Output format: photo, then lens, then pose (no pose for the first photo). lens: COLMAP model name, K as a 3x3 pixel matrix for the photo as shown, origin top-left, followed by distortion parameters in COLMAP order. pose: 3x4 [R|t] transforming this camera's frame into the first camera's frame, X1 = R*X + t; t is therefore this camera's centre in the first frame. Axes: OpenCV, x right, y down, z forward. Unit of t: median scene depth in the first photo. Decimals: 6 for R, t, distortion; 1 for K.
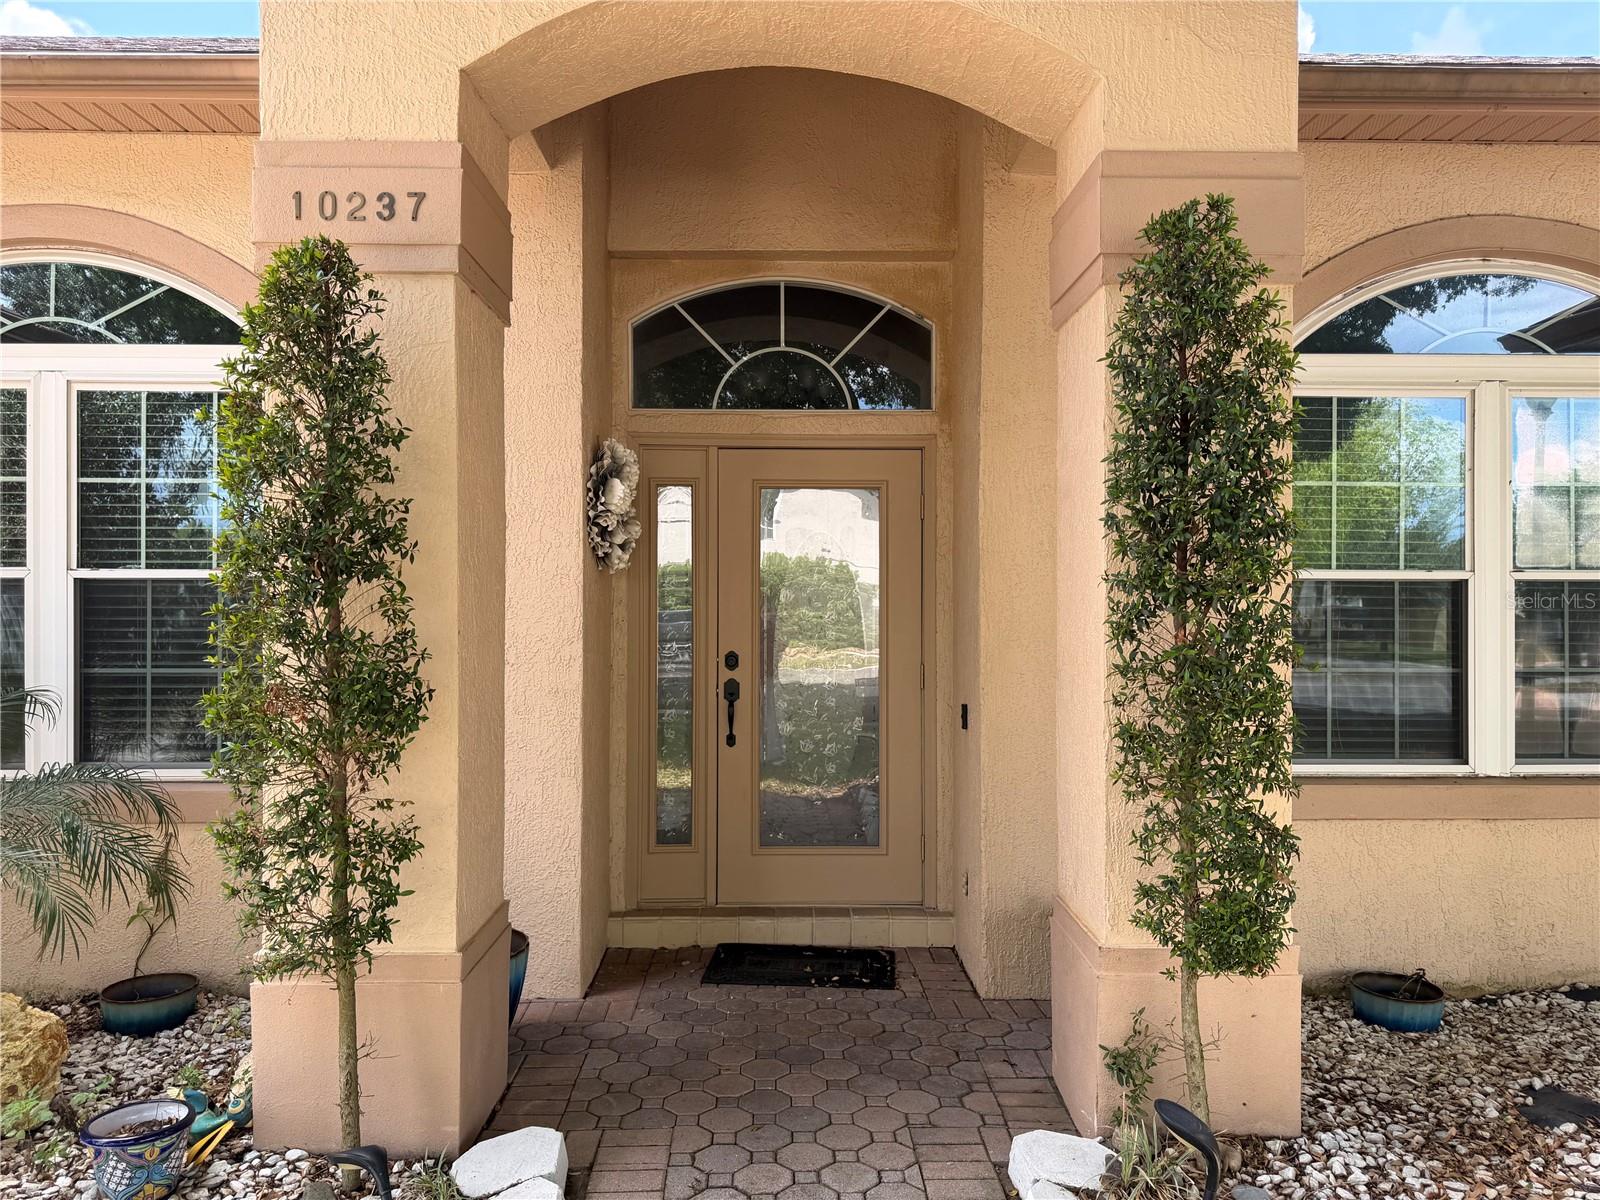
lens RADIAL K [[1120.1, 0, 799.0], [0, 1120.1, 599.6], [0, 0, 1]] dist [-0.009118, -0.012494]
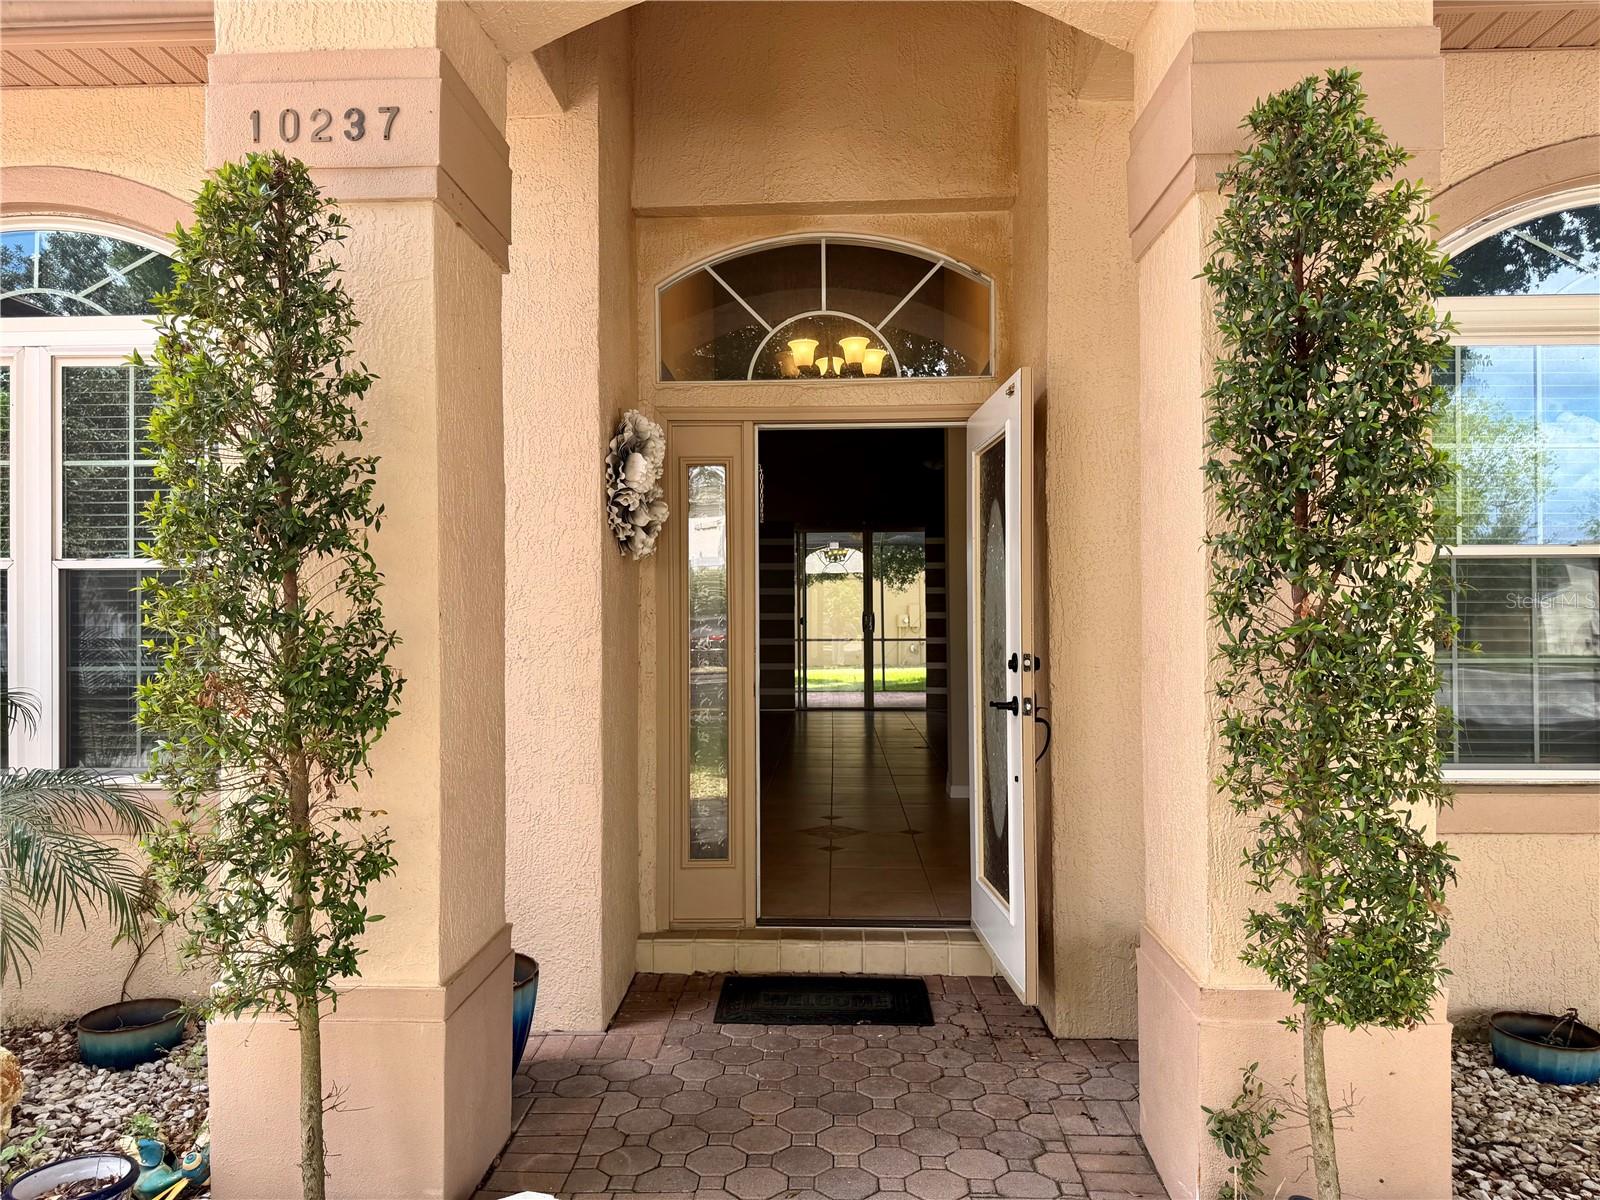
lens RADIAL K [[1120.1, 0, 794.5], [0, 1120.1, 604.0], [0, 0, 1]] dist [-0.009118, -0.012494]
pose [[0.998404, -0.008330, -0.055858, 0.014503], [0.008024, 0.999952, -0.005707, 0.024843], [0.055902, 0.005249, 0.998422, 0.137334]]
